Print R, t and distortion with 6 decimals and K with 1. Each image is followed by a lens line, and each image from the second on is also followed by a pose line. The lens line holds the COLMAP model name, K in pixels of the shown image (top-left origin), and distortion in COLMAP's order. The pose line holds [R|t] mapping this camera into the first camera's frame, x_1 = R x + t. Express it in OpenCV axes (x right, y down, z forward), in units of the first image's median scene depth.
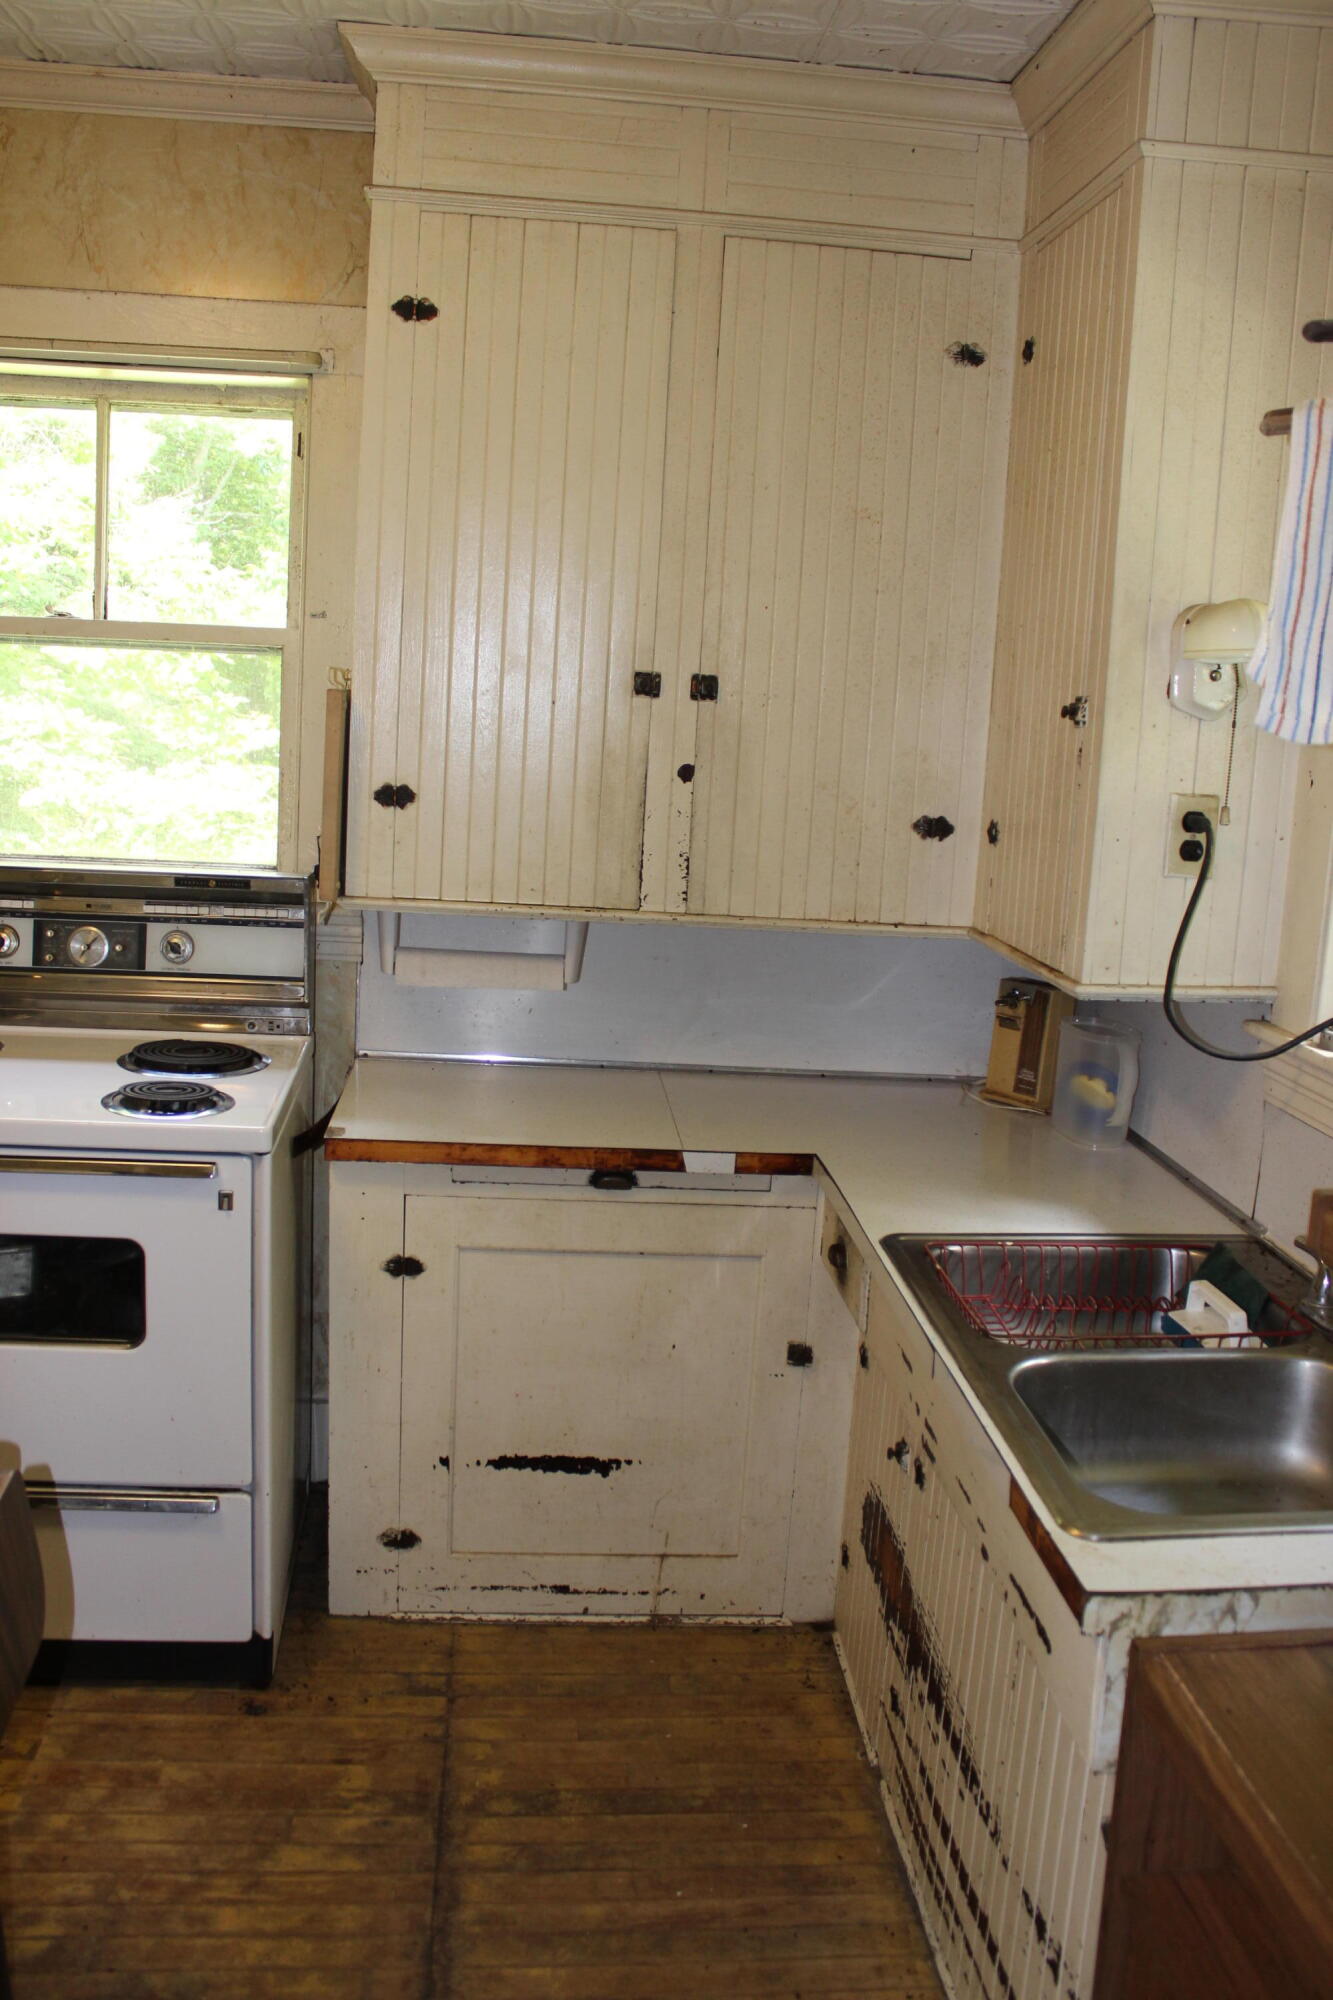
lens RADIAL K [[1635.6, 0, 666.5], [0, 1635.6, 1000.0], [0, 0, 1]] dist [-0.169857, 0.144366]
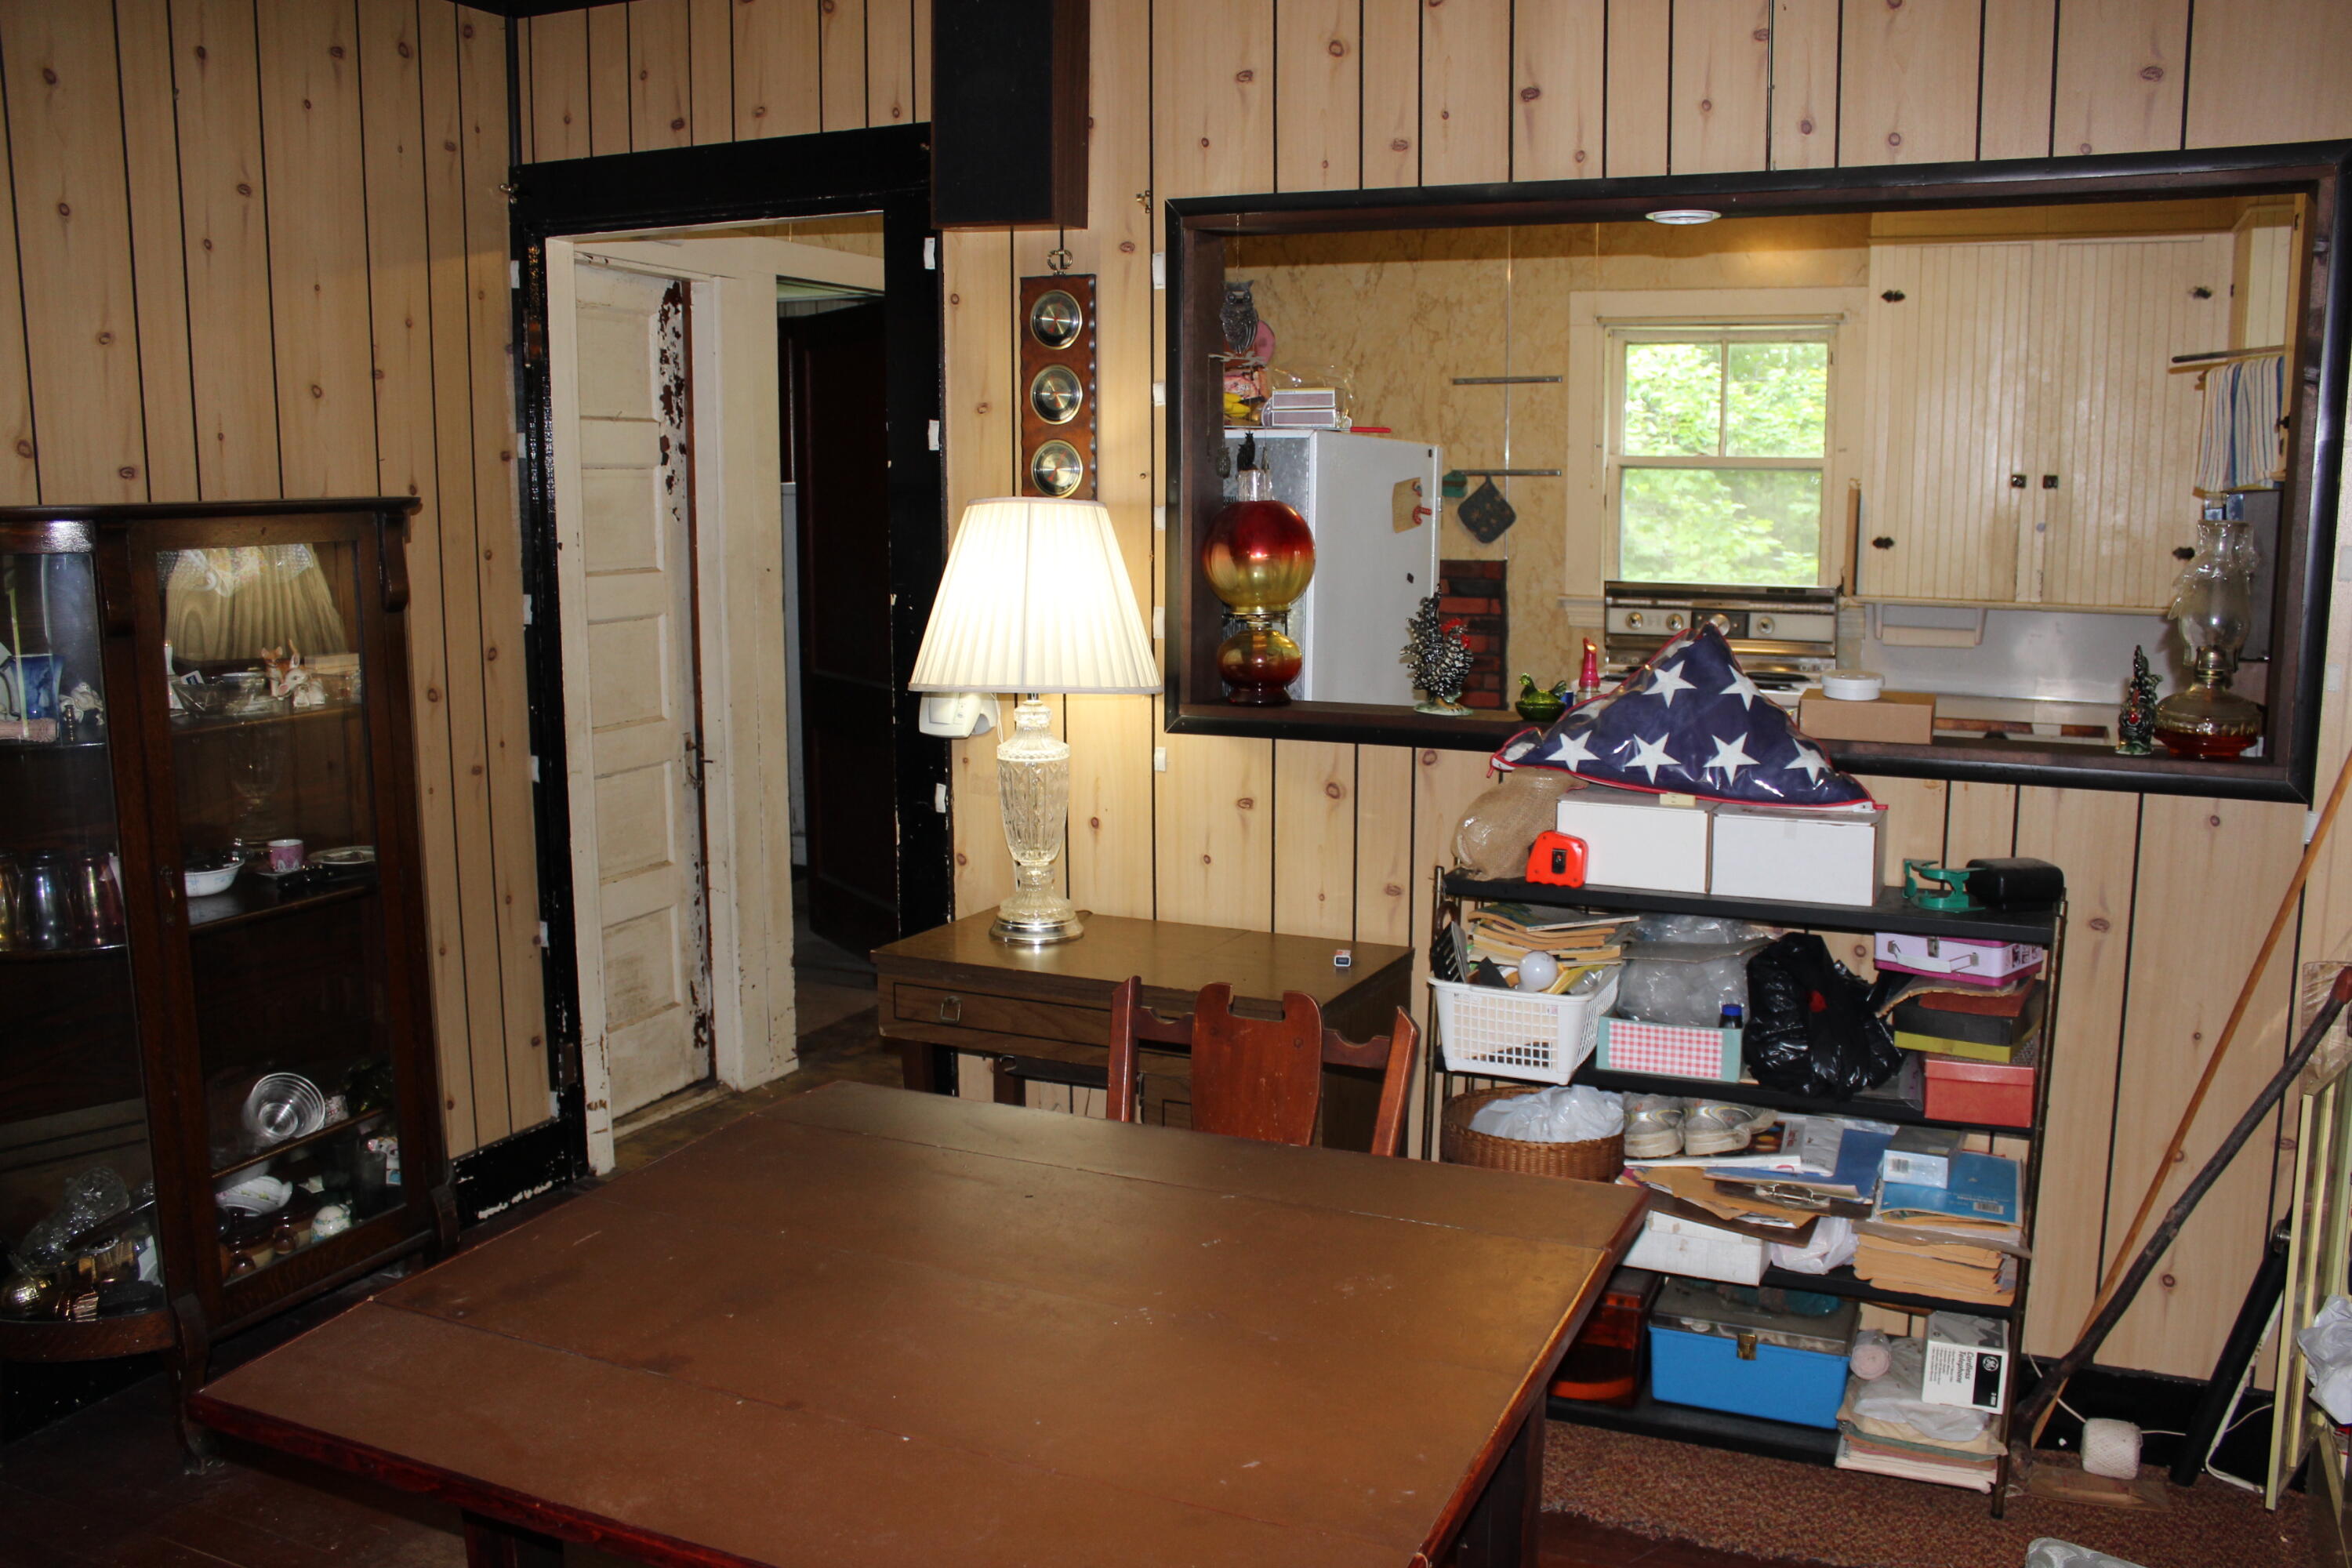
lens RADIAL K [[1923.4, 0, 1192.5], [0, 1923.4, 798.3], [0, 0, 1]] dist [-0.169857, 0.144366]
pose [[0.872211, 0.022367, -0.488619, 0.214467], [-0.039784, 0.998888, -0.025292, 0.264676], [0.487510, 0.041500, 0.872131, -1.331847]]
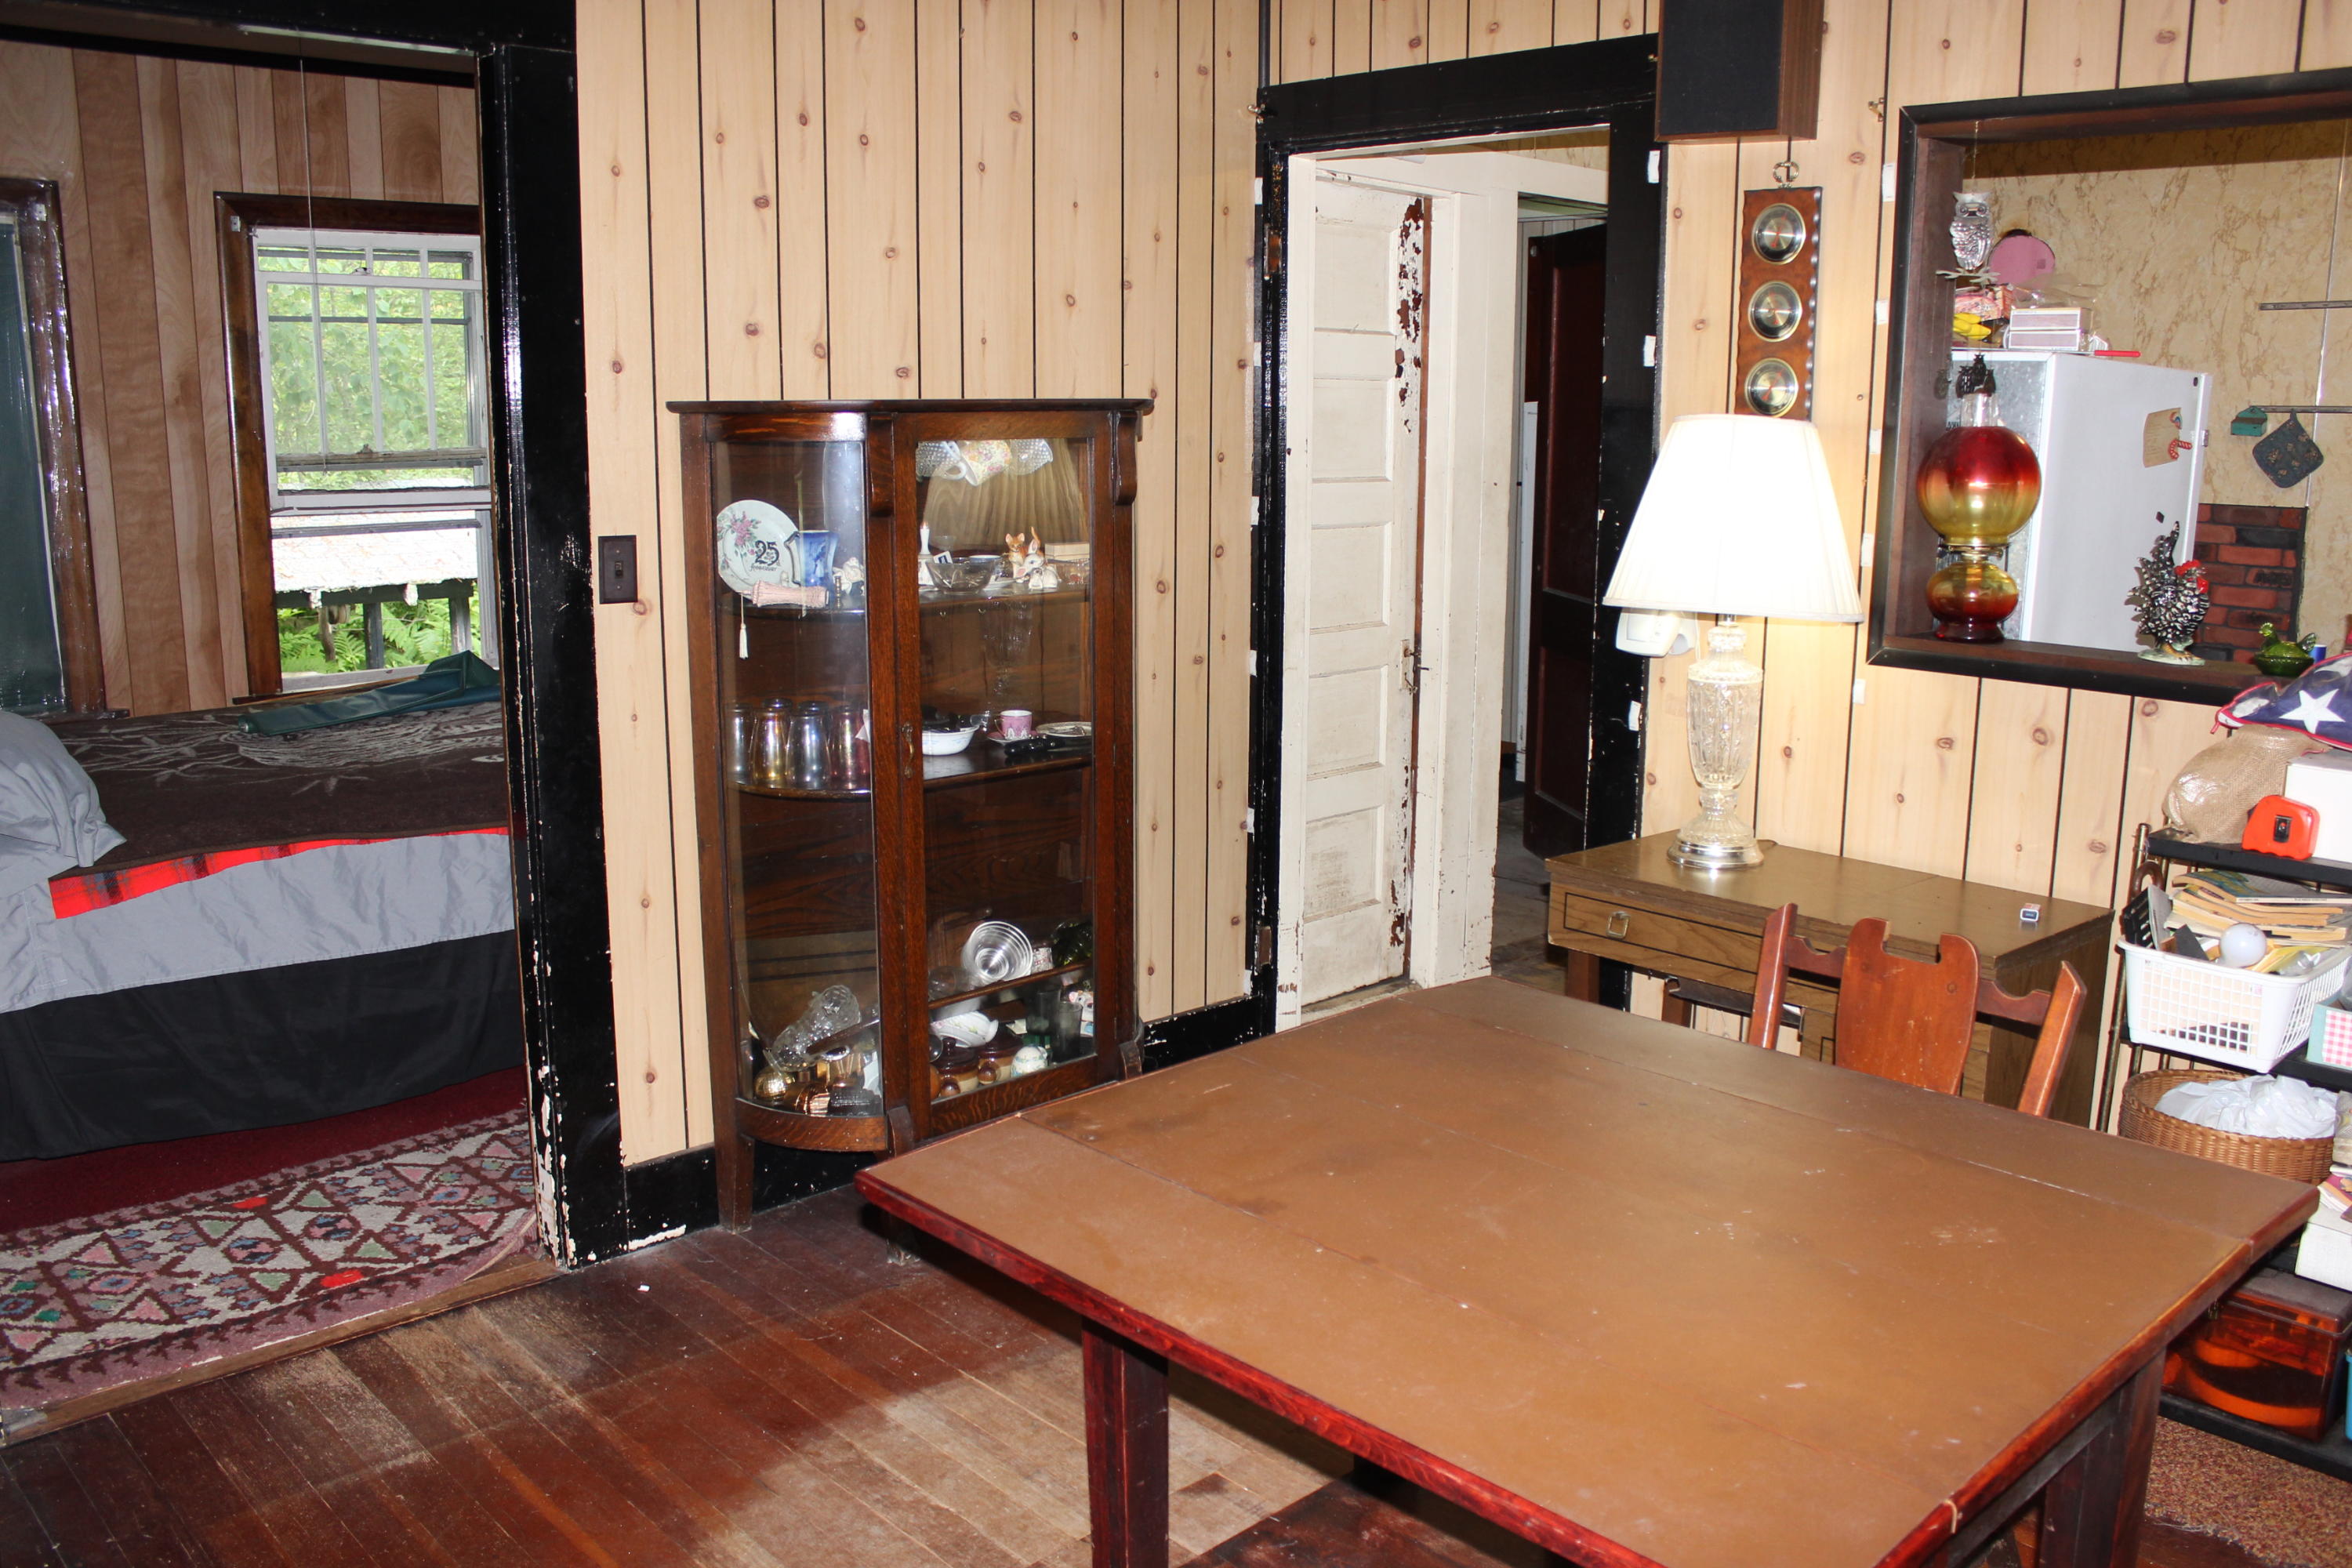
lens RADIAL K [[1923.4, 0, 1192.5], [0, 1923.4, 798.3], [0, 0, 1]] dist [-0.169857, 0.144366]
pose [[0.621613, 0.106907, -0.775995, 0.294942], [-0.115477, 0.992326, 0.044207, 0.278802], [0.774766, 0.062129, 0.629188, -1.311117]]
